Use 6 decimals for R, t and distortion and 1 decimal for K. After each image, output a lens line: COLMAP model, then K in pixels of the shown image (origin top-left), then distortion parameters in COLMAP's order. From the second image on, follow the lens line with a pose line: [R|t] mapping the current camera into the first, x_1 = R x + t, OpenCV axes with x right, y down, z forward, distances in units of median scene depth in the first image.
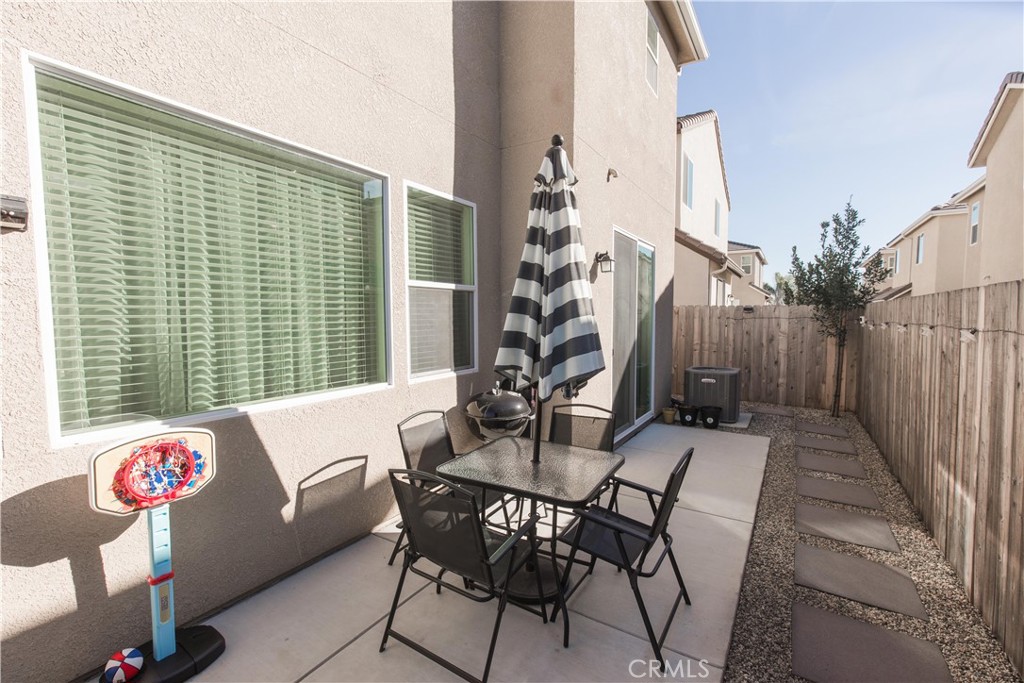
lens RADIAL K [[460.1, 0, 513.2], [0, 460.1, 346.6], [0, 0, 1]] dist [0.006933, -0.002904]
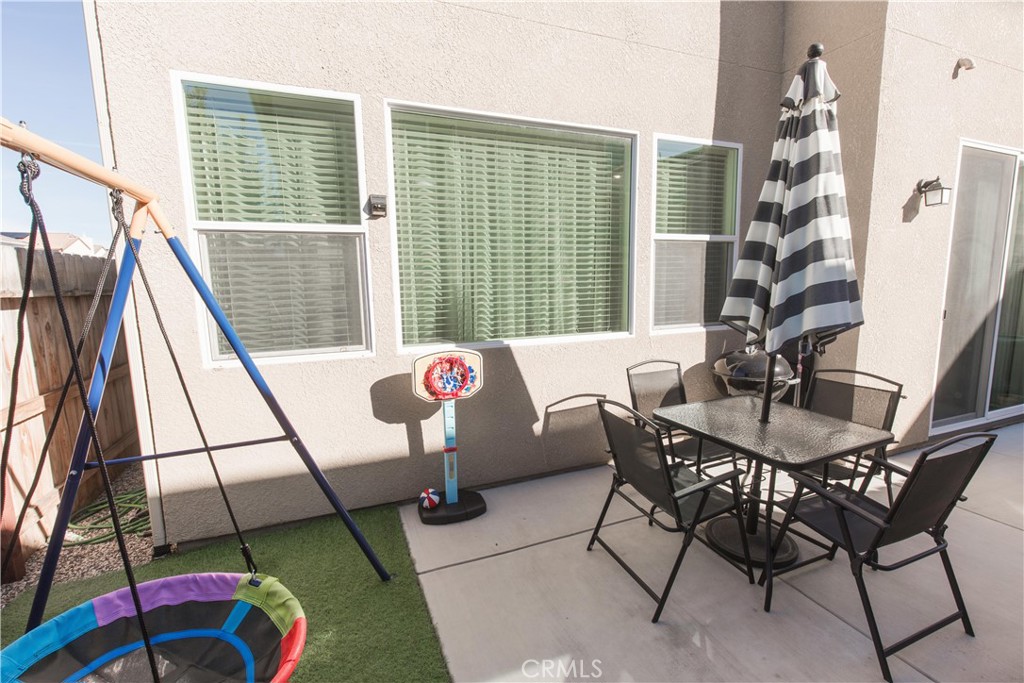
lens RADIAL K [[460.1, 0, 511.6], [0, 460.1, 343.6], [0, 0, 1]] dist [0.006933, -0.002904]
pose [[0.810800, 0.067579, -0.581409, 0.158024], [-0.025188, 0.996421, 0.080691, 0.030509], [0.584781, -0.050779, 0.809600, -0.036932]]
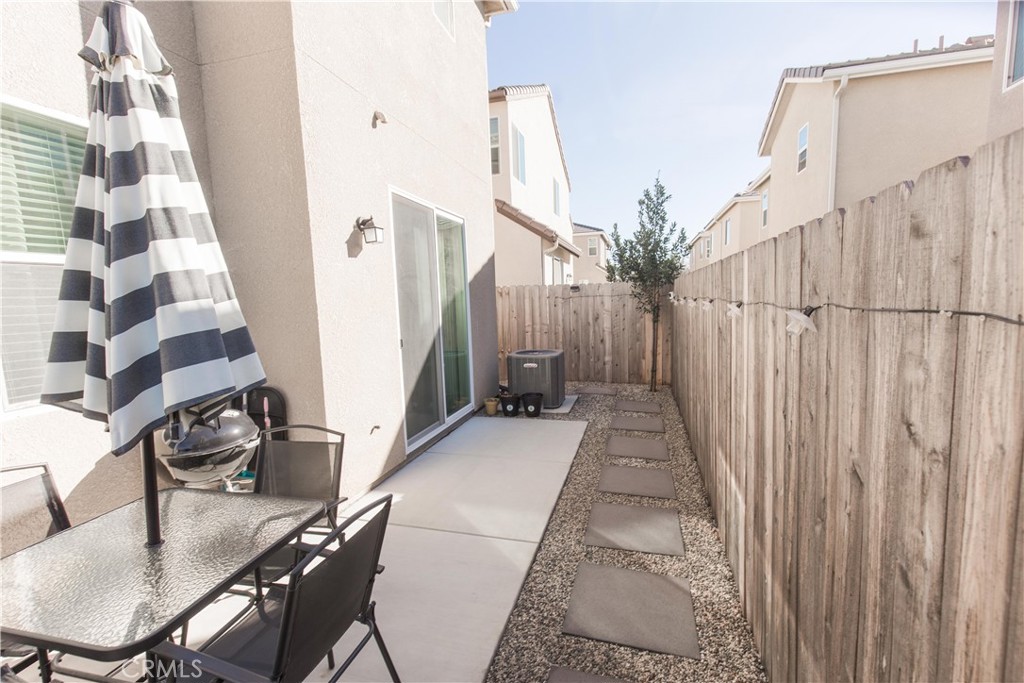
lens RADIAL K [[460.1, 0, 513.7], [0, 460.1, 353.7], [0, 0, 1]] dist [0.006933, -0.002904]
pose [[0.960578, -0.063841, 0.270582, 0.341038], [0.050327, 0.997128, 0.056597, -0.010672], [-0.273419, -0.040749, 0.961032, 0.279287]]
